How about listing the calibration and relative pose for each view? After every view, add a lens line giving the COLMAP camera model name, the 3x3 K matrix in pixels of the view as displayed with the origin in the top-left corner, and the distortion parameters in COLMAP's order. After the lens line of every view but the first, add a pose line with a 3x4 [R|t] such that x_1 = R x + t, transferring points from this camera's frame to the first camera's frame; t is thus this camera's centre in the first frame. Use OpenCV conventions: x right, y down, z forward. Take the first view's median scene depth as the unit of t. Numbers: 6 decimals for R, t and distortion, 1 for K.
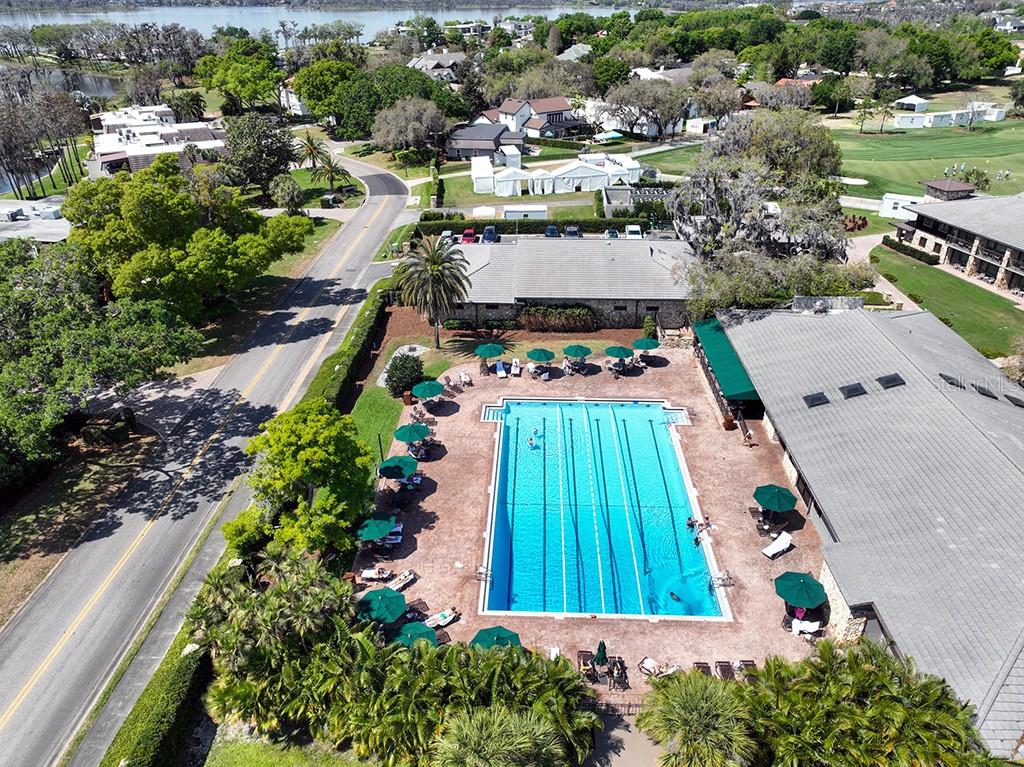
lens RADIAL K [[720.4, 0, 512.0], [0, 720.4, 383.5], [0, 0, 1]] dist [0.002762, 0.012847]
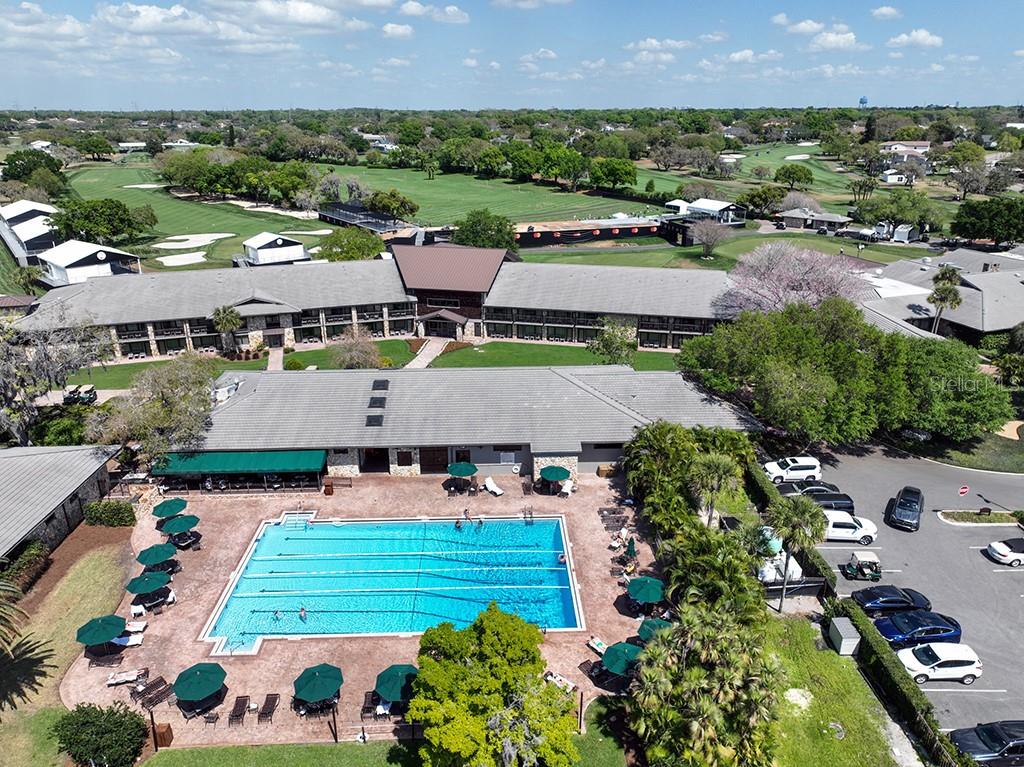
lens RADIAL K [[720.4, 0, 512.0], [0, 720.4, 383.5], [0, 0, 1]] dist [0.002762, 0.012847]
pose [[-0.071102, -0.349636, 0.934184, -0.458048], [0.481922, 0.807950, 0.339071, -0.207652], [-0.873325, 0.474312, 0.111050, 0.373978]]
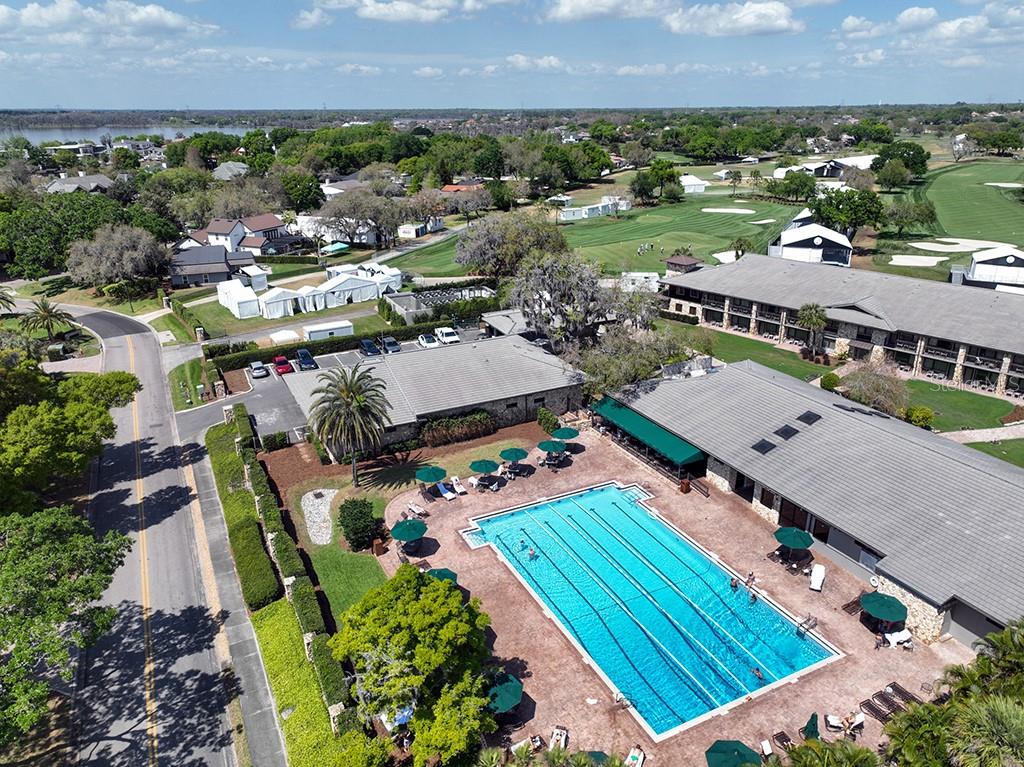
lens RADIAL K [[720.4, 0, 512.0], [0, 720.4, 383.5], [0, 0, 1]] dist [0.002762, 0.012847]
pose [[0.874866, -0.173321, 0.452293, -0.260666], [0.233170, 0.969170, -0.079627, -0.046418], [-0.424548, 0.175124, 0.888308, 0.080951]]
